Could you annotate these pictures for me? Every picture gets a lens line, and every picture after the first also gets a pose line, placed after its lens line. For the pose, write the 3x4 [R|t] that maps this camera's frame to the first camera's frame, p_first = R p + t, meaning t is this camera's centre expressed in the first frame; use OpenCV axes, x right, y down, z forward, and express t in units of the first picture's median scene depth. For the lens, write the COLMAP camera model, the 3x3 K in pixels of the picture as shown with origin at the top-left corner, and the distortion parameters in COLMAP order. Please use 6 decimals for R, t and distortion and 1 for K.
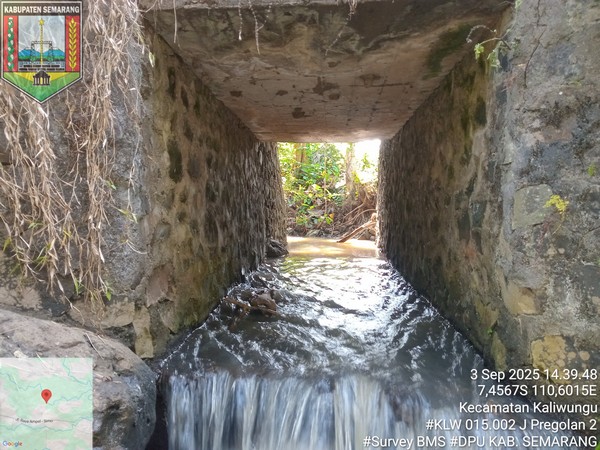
lens RADIAL K [[445.1, 0, 300.0], [0, 445.1, 225.0], [0, 0, 1]] dist [0.071188, -0.120789]
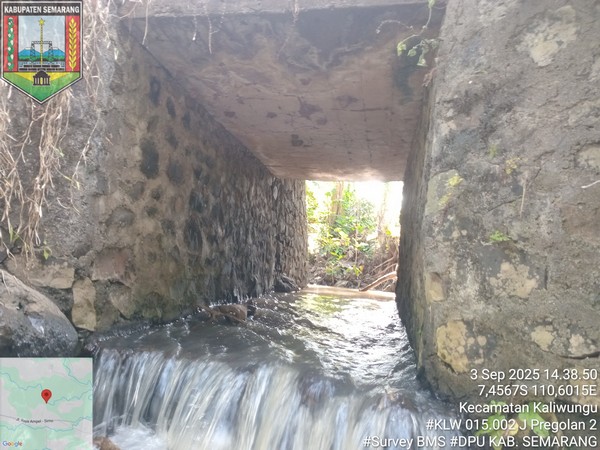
lens RADIAL K [[445.1, 0, 300.0], [0, 445.1, 225.0], [0, 0, 1]] dist [0.071188, -0.120789]
pose [[0.990503, 0.063945, -0.121720, 0.231845], [-0.080329, 0.987605, -0.134849, 0.137121], [0.111588, 0.143346, 0.983362, -0.008446]]
